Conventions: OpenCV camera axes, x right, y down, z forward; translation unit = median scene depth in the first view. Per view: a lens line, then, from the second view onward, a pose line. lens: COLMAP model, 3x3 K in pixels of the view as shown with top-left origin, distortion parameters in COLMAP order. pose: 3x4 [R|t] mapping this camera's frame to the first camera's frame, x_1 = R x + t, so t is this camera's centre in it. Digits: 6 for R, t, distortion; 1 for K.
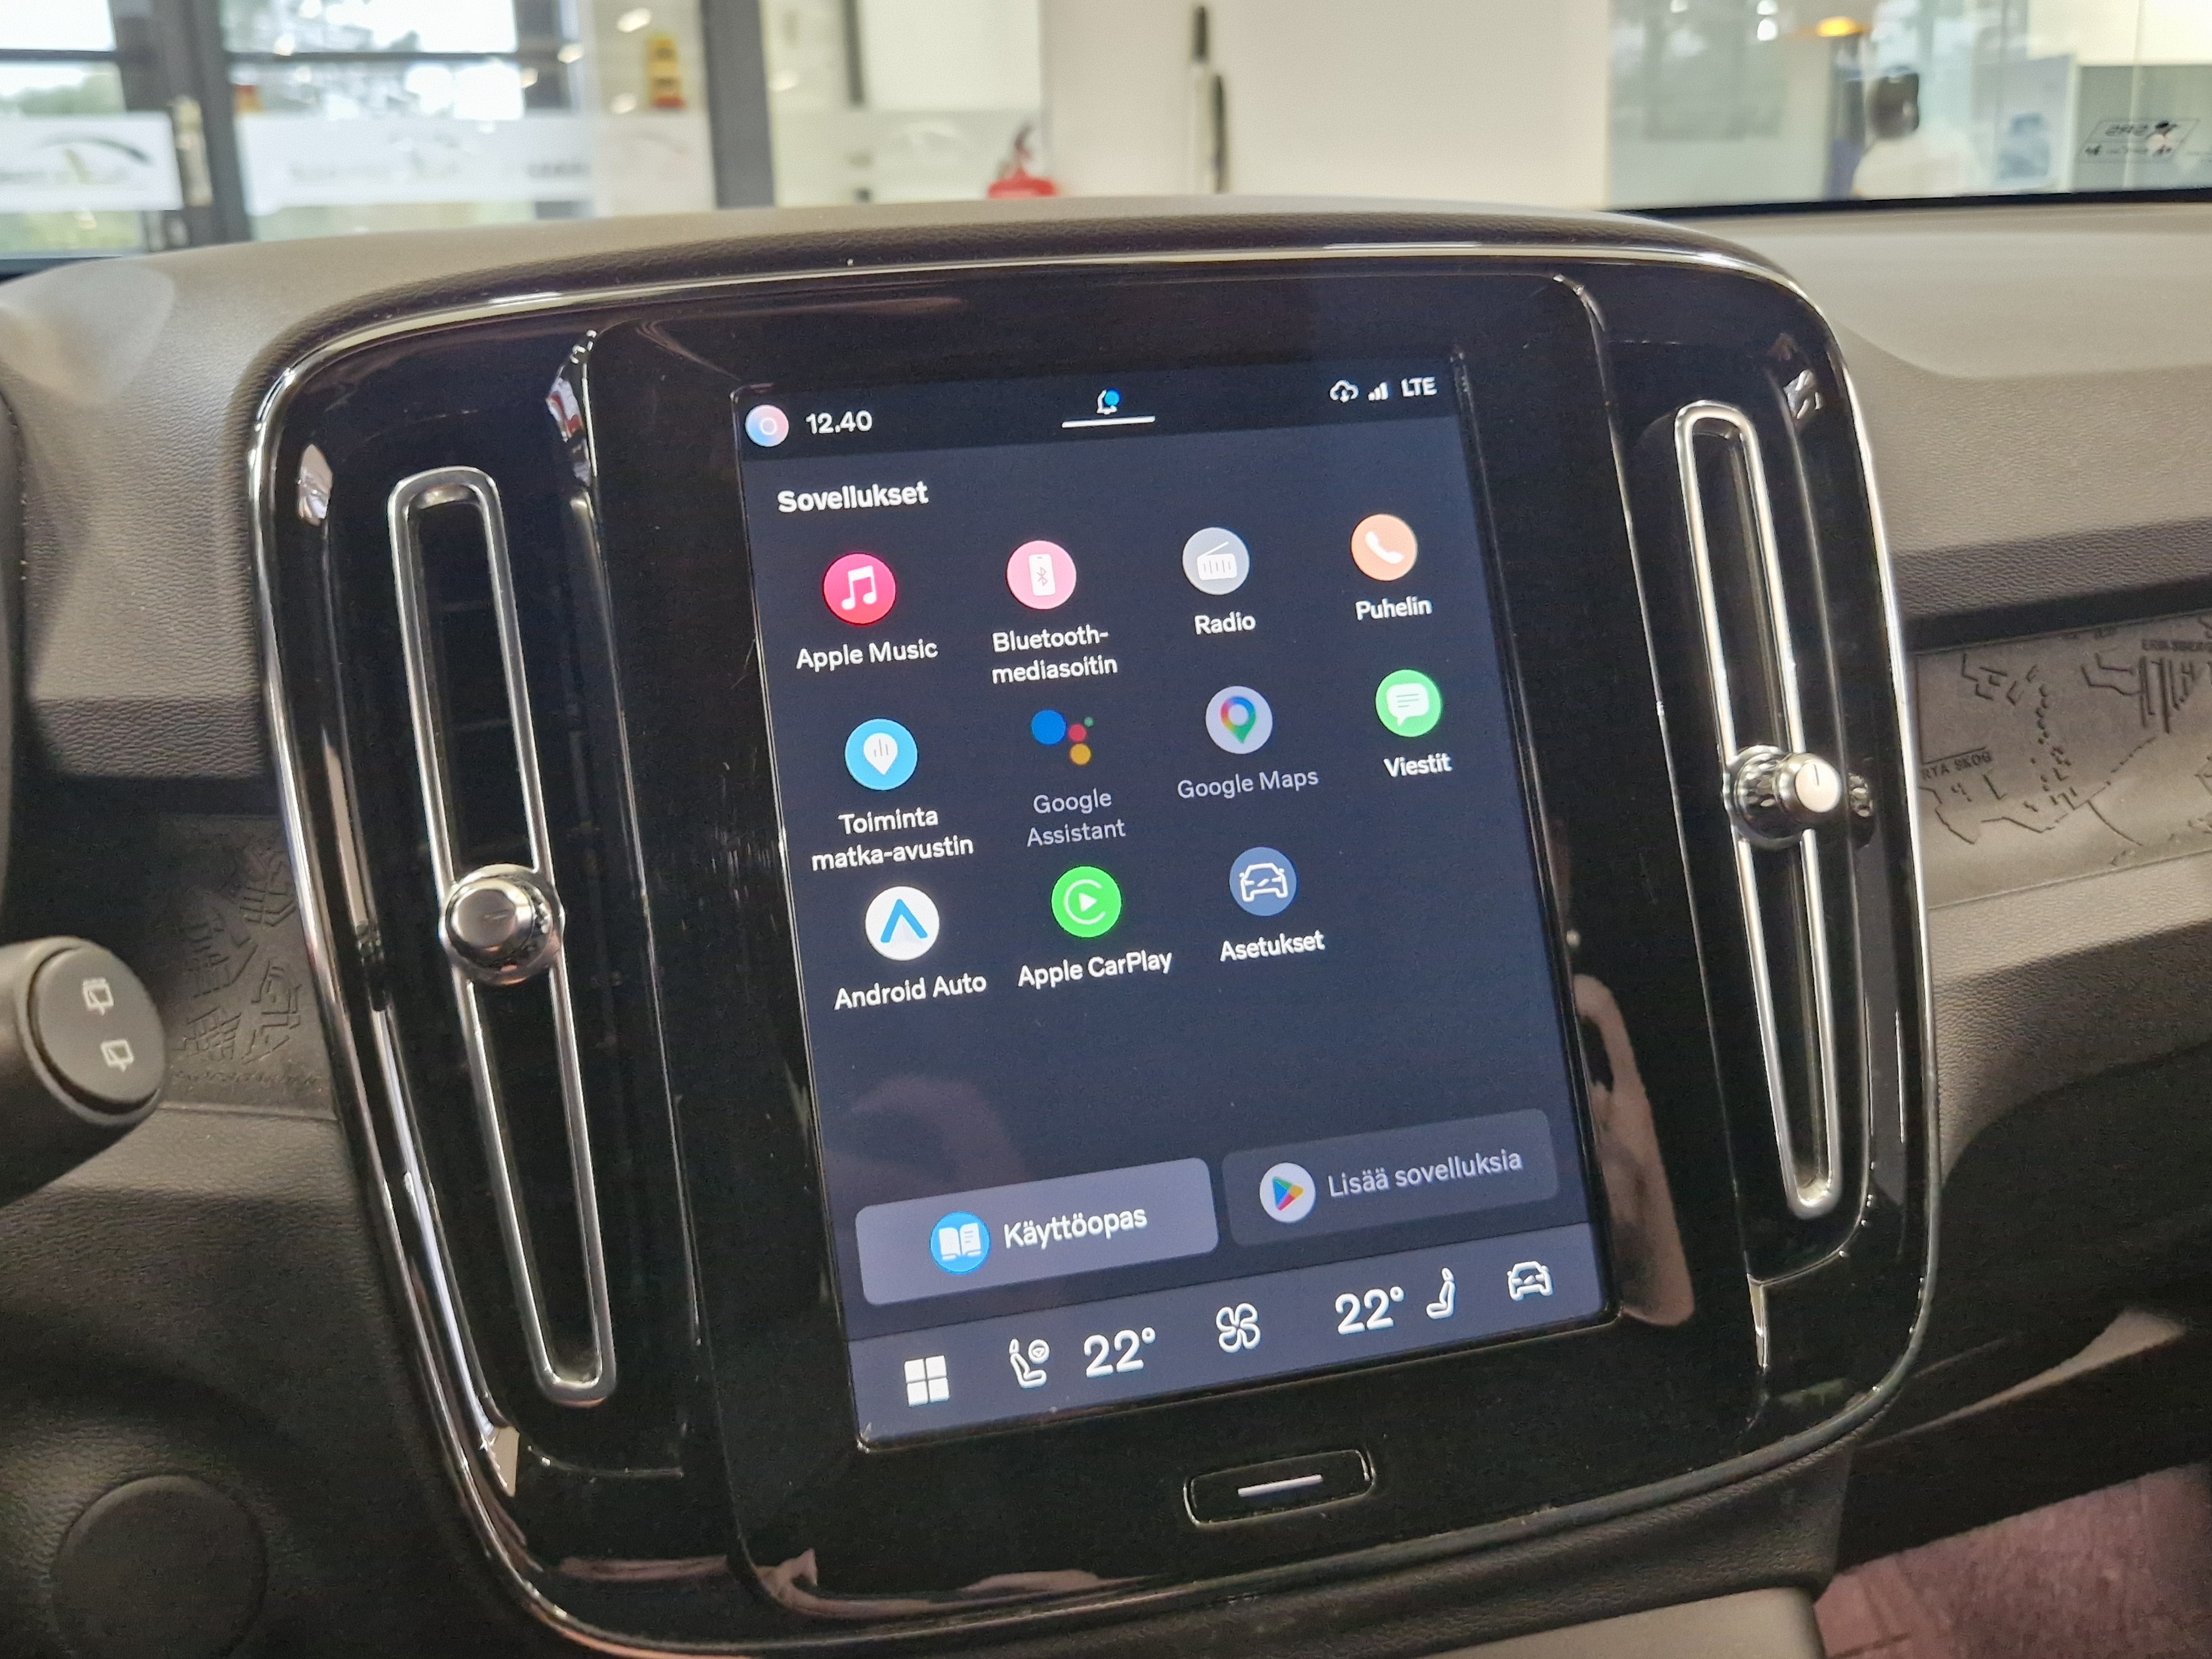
lens RADIAL K [[2065.7, 0, 1031.3], [0, 2065.7, 819.2], [0, 0, 1]] dist [0.063618, -0.078679]
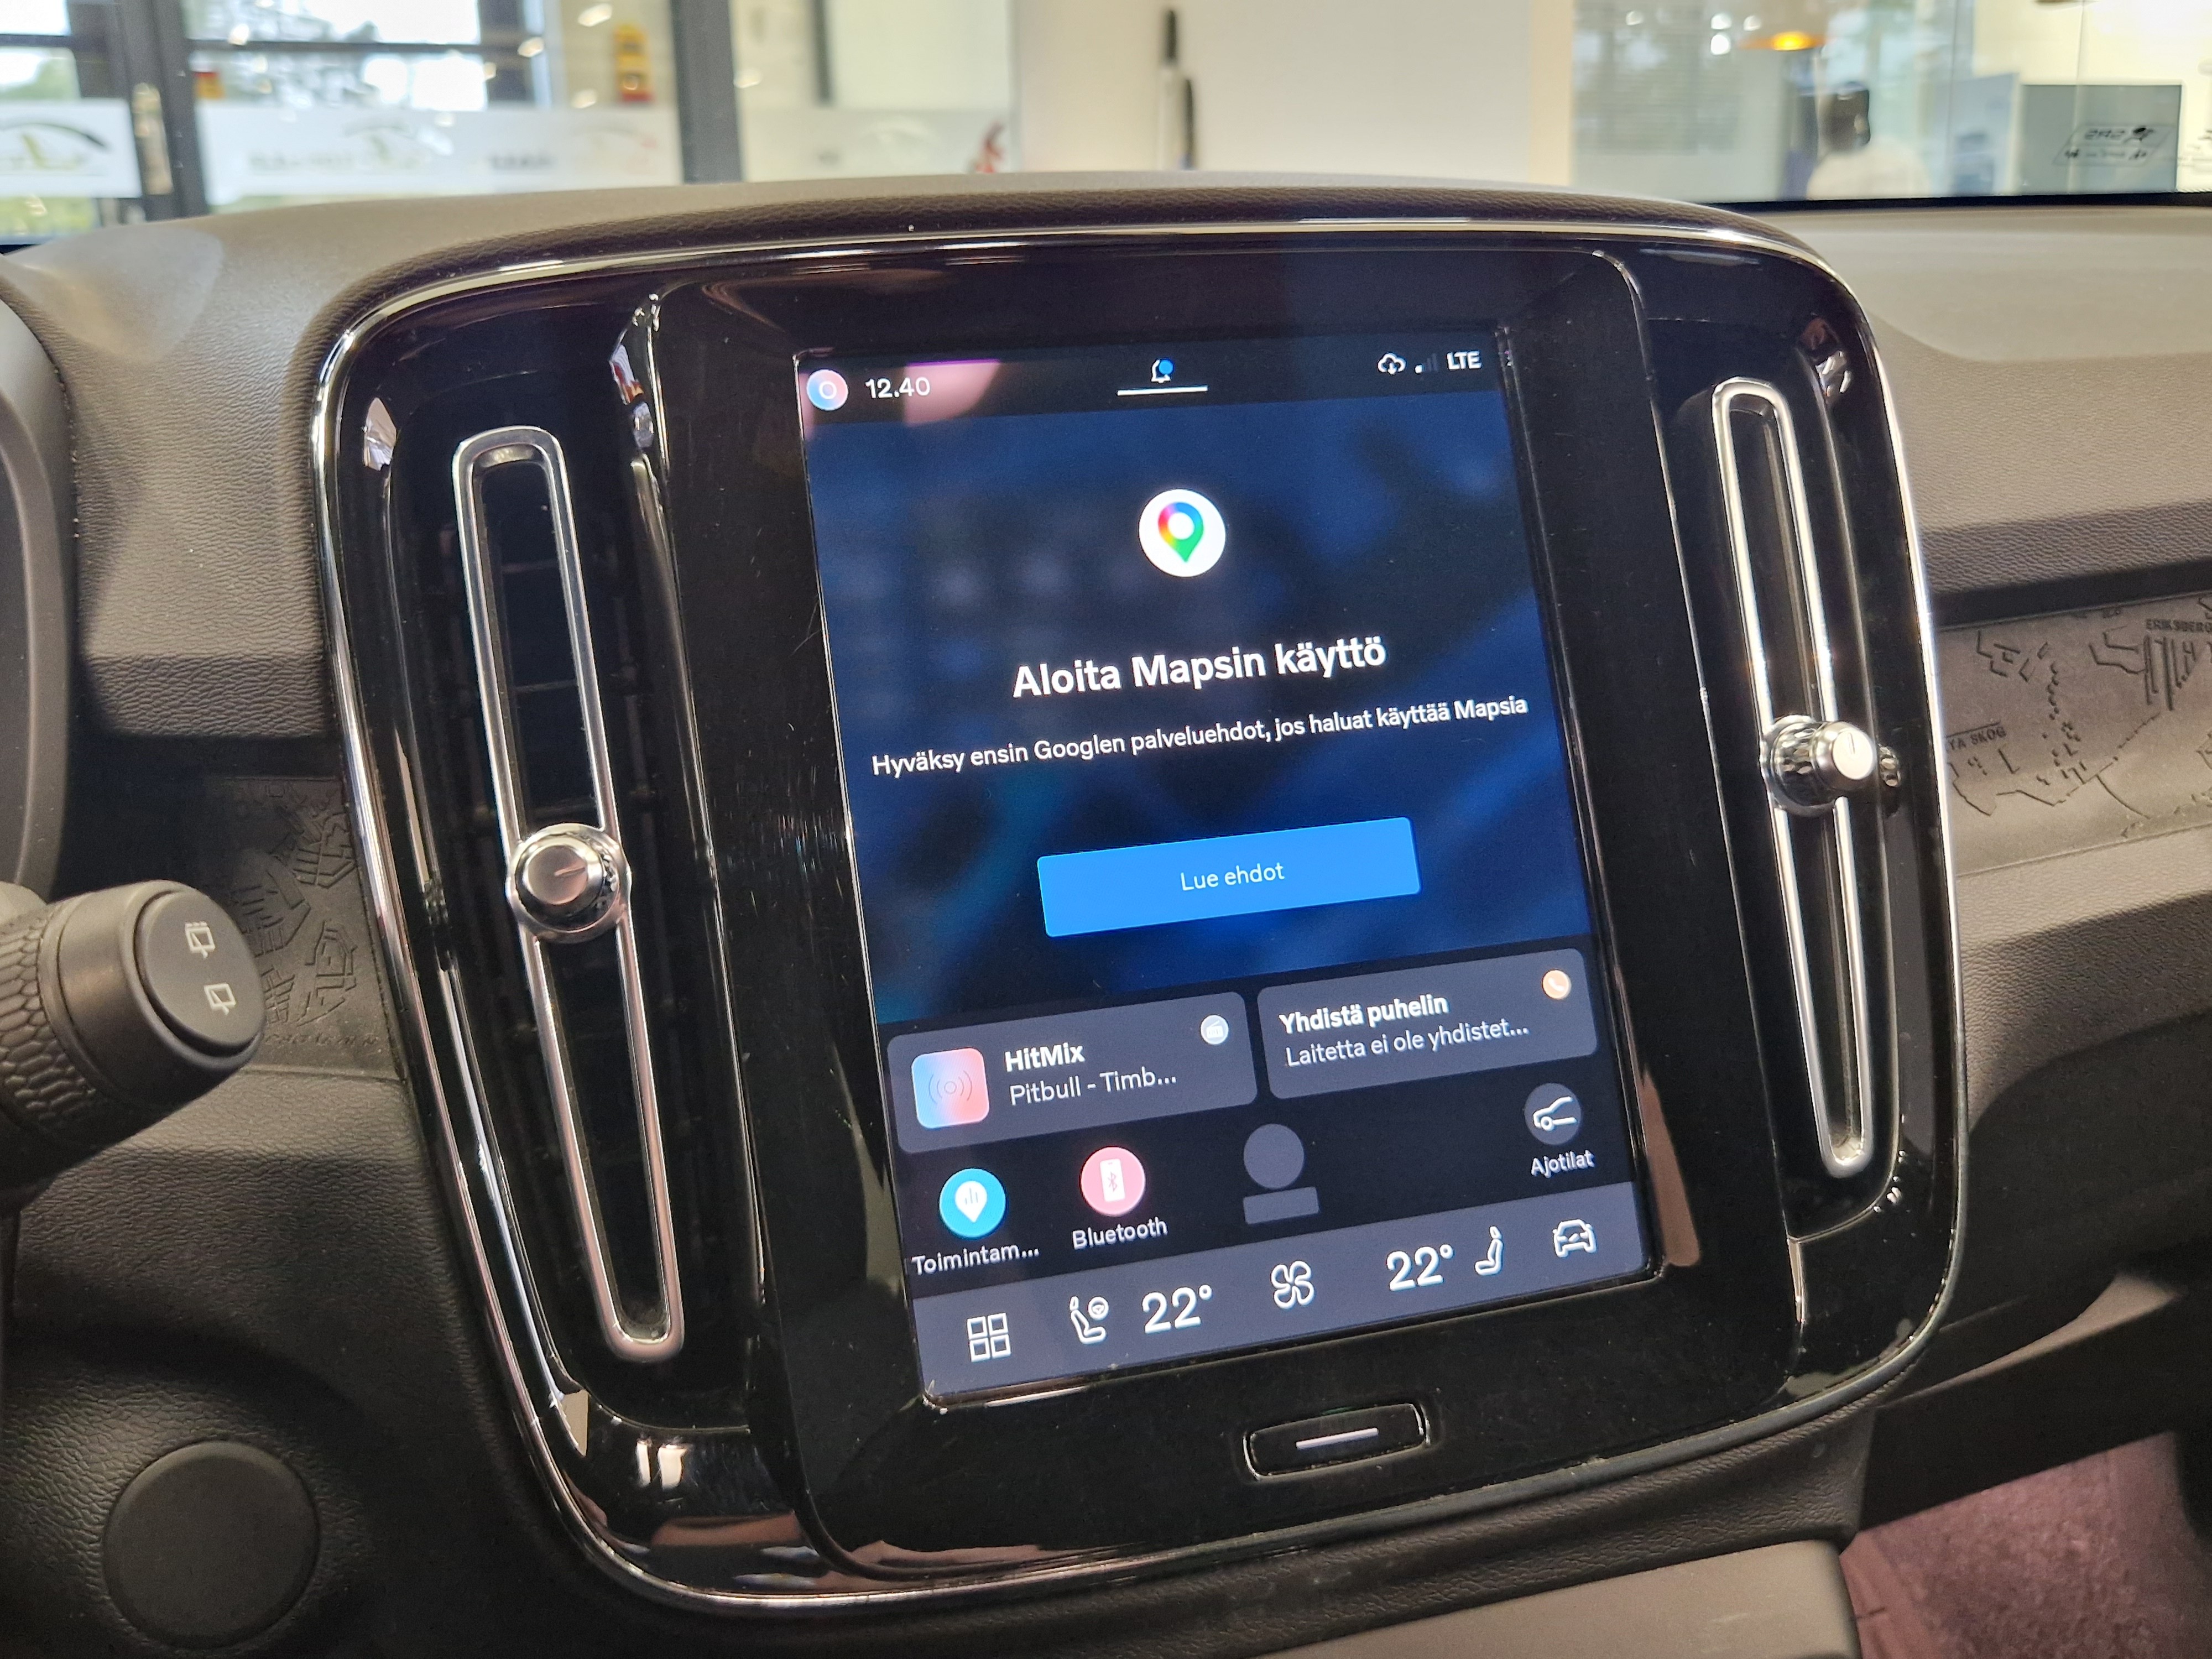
lens RADIAL K [[2060.4, 0, 1067.8], [0, 2060.4, 816.8], [0, 0, 1]] dist [0.055044, -0.062914]
pose [[0.999306, 0.002633, 0.037161, -0.045302], [-0.002582, 0.999996, -0.001404, 0.017175], [-0.037165, 0.001307, 0.999308, -0.004964]]
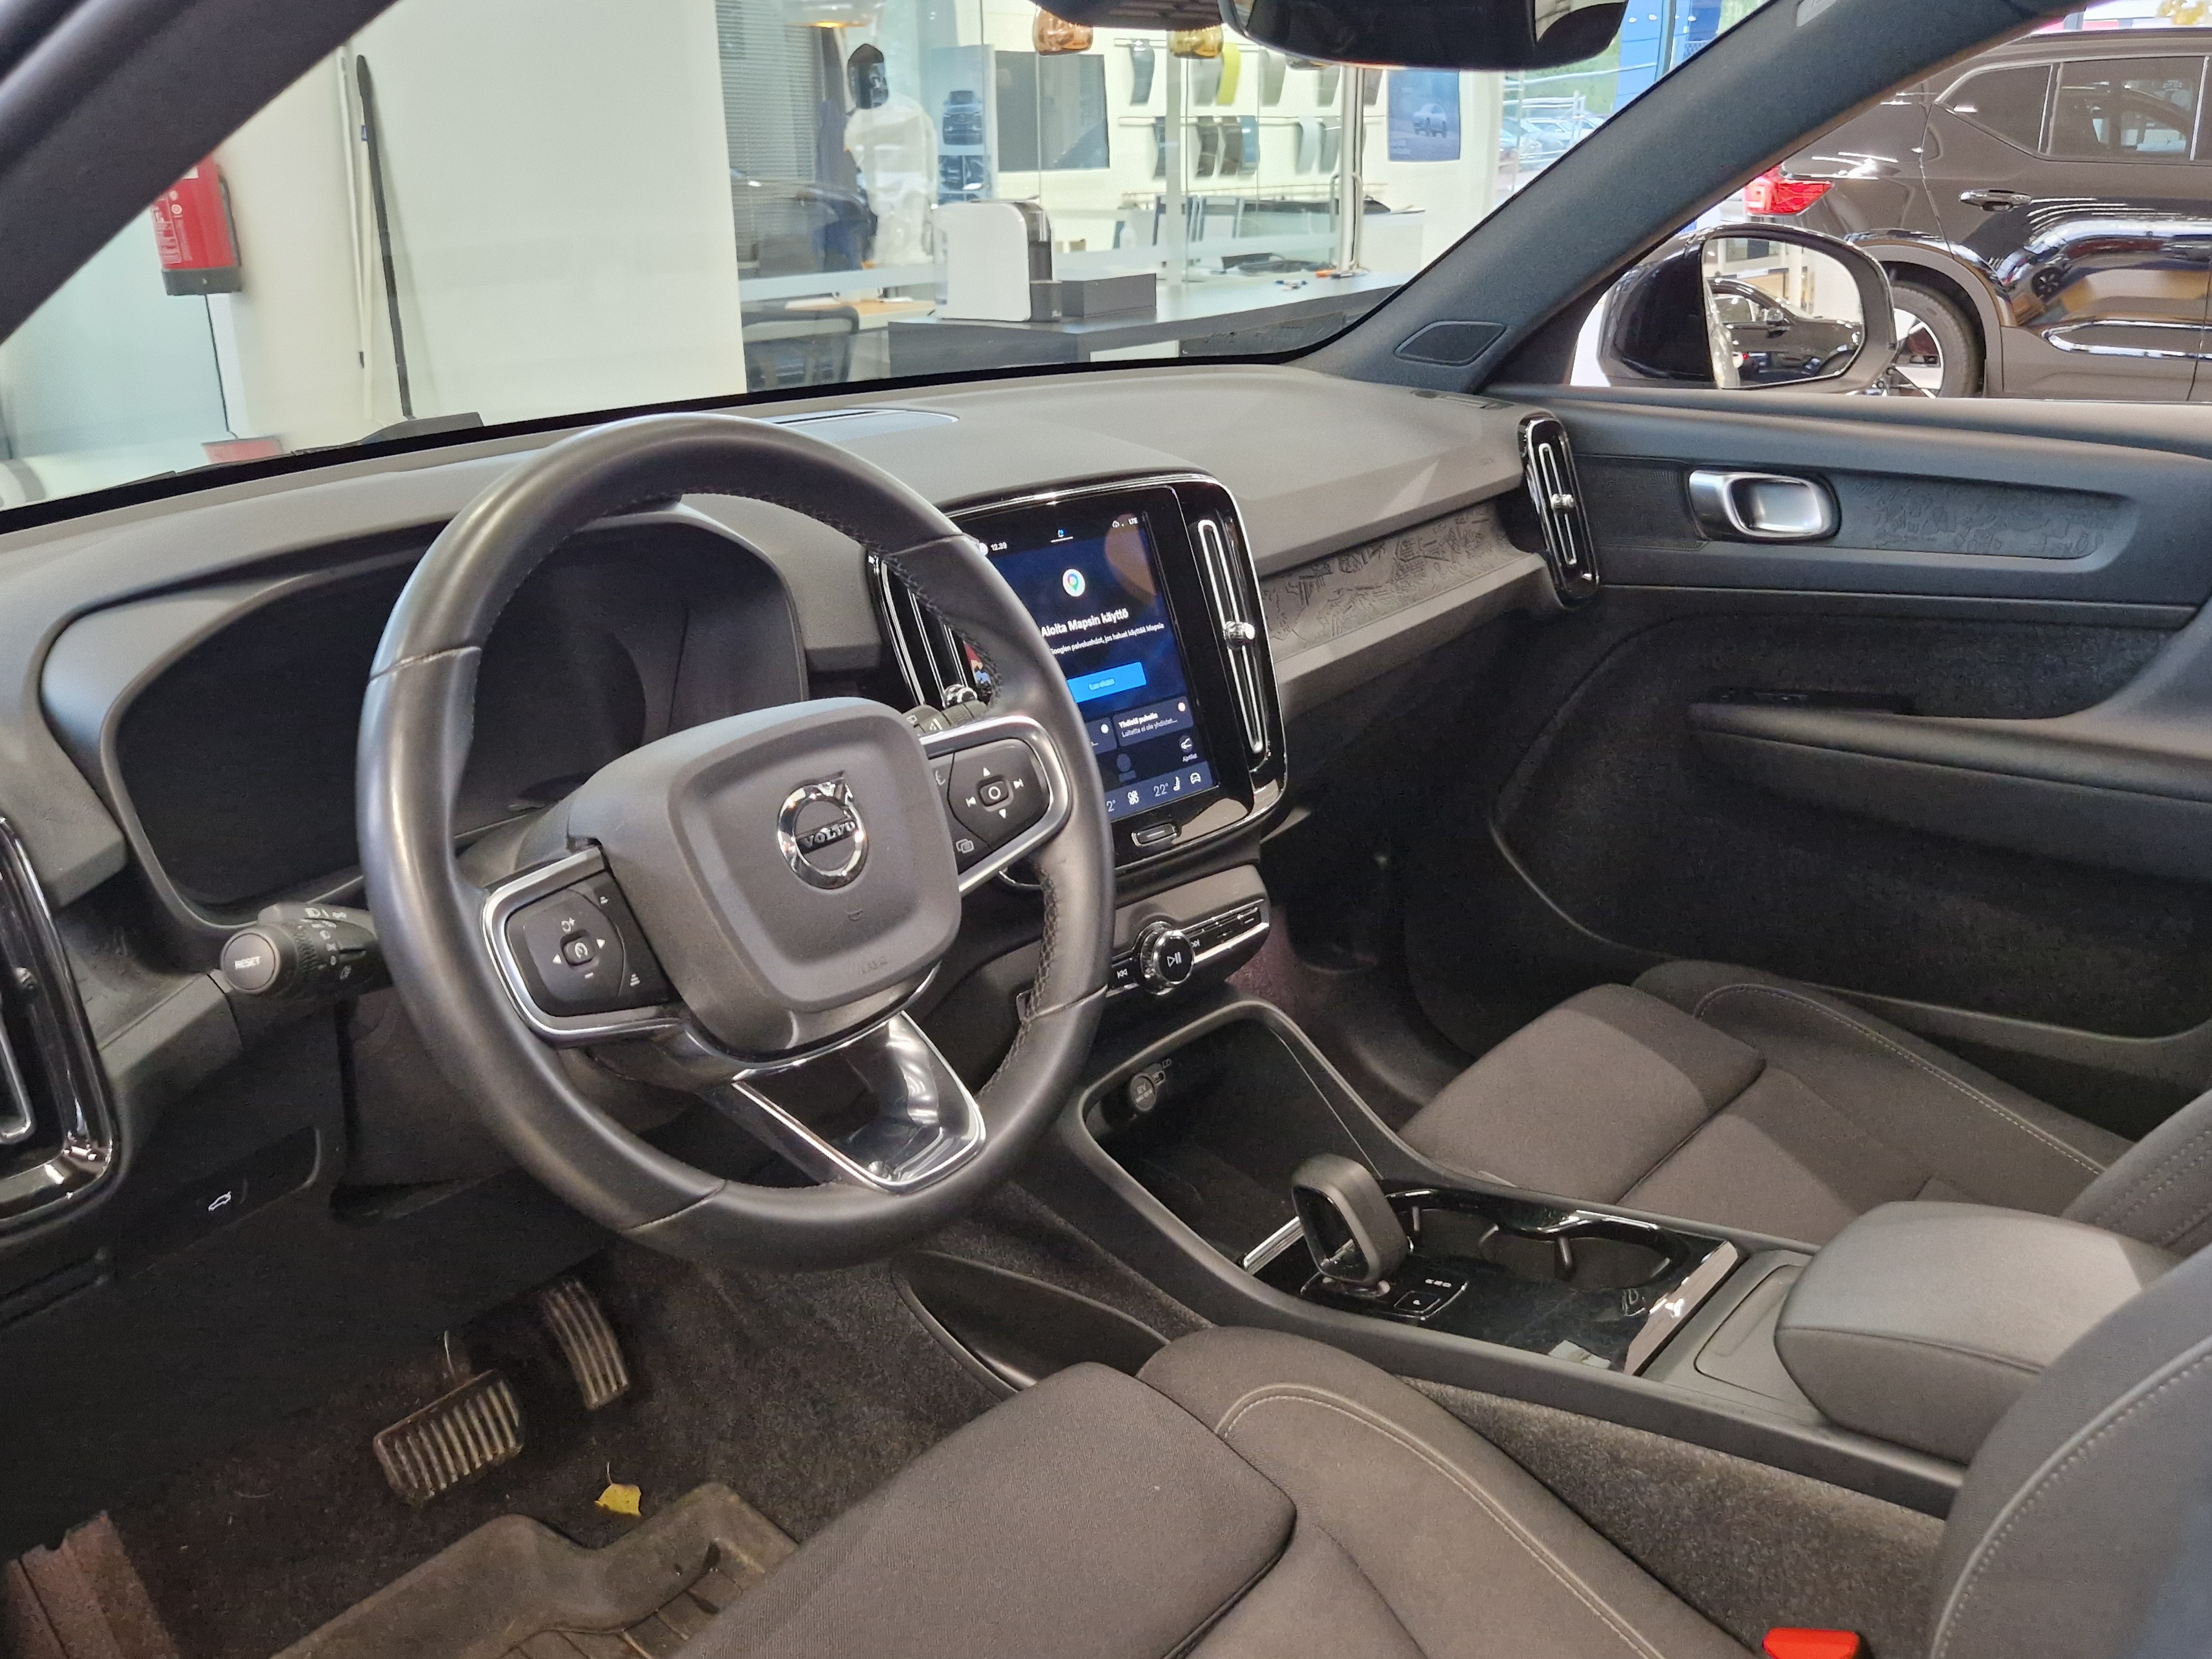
lens RADIAL K [[1903.9, 0, 1106.0], [0, 1903.9, 829.5], [0, 0, 1]] dist [0.062429, -0.071529]
pose [[0.867417, -0.132857, 0.479516, -1.419604], [0.094798, 0.990169, 0.102856, -0.038685], [-0.488467, -0.043762, 0.871484, -1.708974]]
